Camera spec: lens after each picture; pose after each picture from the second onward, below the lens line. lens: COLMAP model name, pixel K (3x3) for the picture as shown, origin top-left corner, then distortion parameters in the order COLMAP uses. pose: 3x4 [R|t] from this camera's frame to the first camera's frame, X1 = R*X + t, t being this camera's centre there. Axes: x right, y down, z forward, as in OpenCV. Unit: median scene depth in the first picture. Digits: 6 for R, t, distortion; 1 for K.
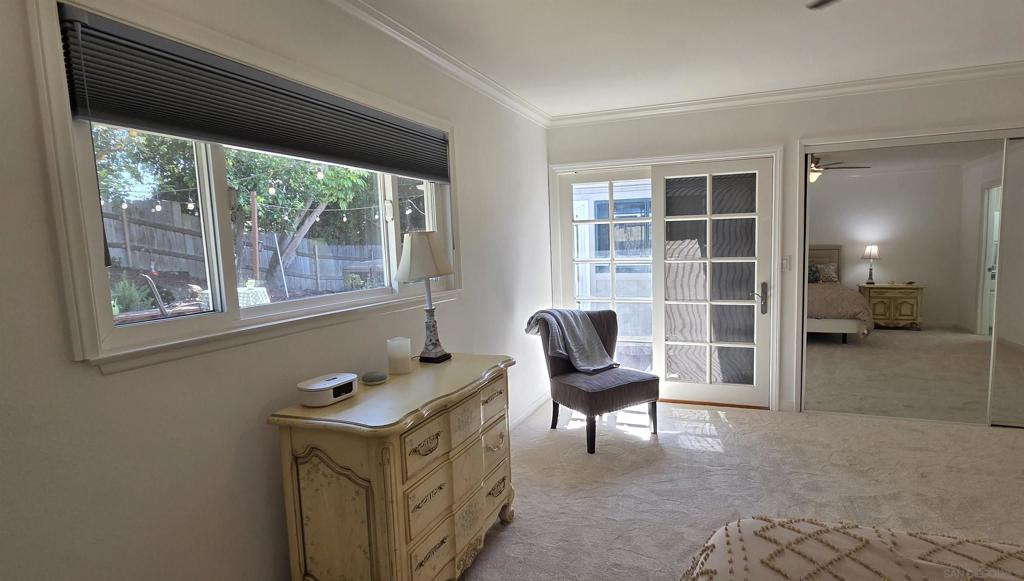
lens RADIAL K [[430.2, 0, 510.1], [0, 430.2, 287.5], [0, 0, 1]] dist [-0.003741, 0.000010]
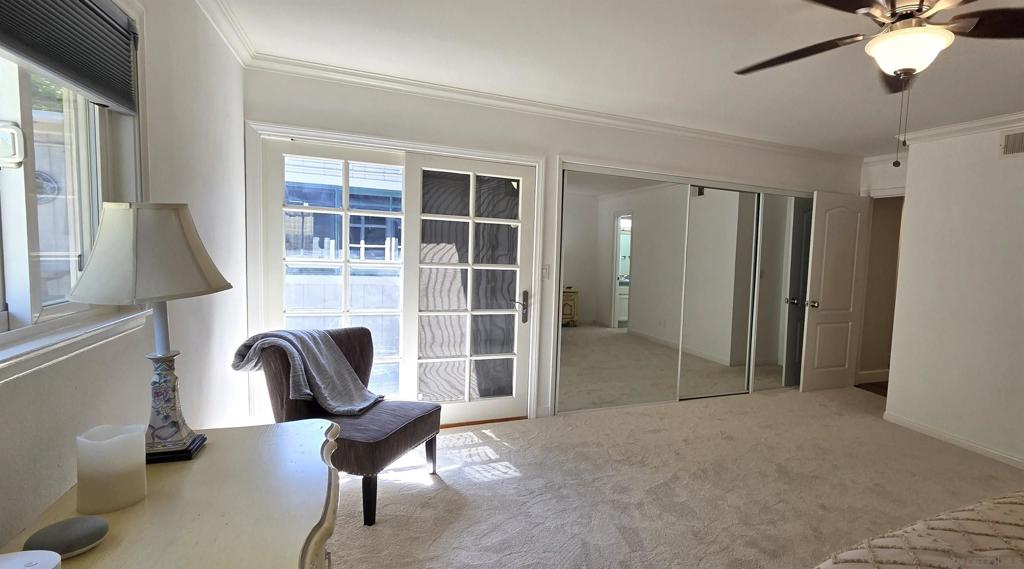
lens RADIAL K [[482.8, 0, 516.0], [0, 482.8, 283.0], [0, 0, 1]] dist [0.002708, 0.000265]
pose [[0.722183, 0.002309, 0.691698, -0.183898], [0.006789, 0.999923, -0.010426, -0.017644], [-0.691669, 0.012225, 0.722112, 0.196032]]
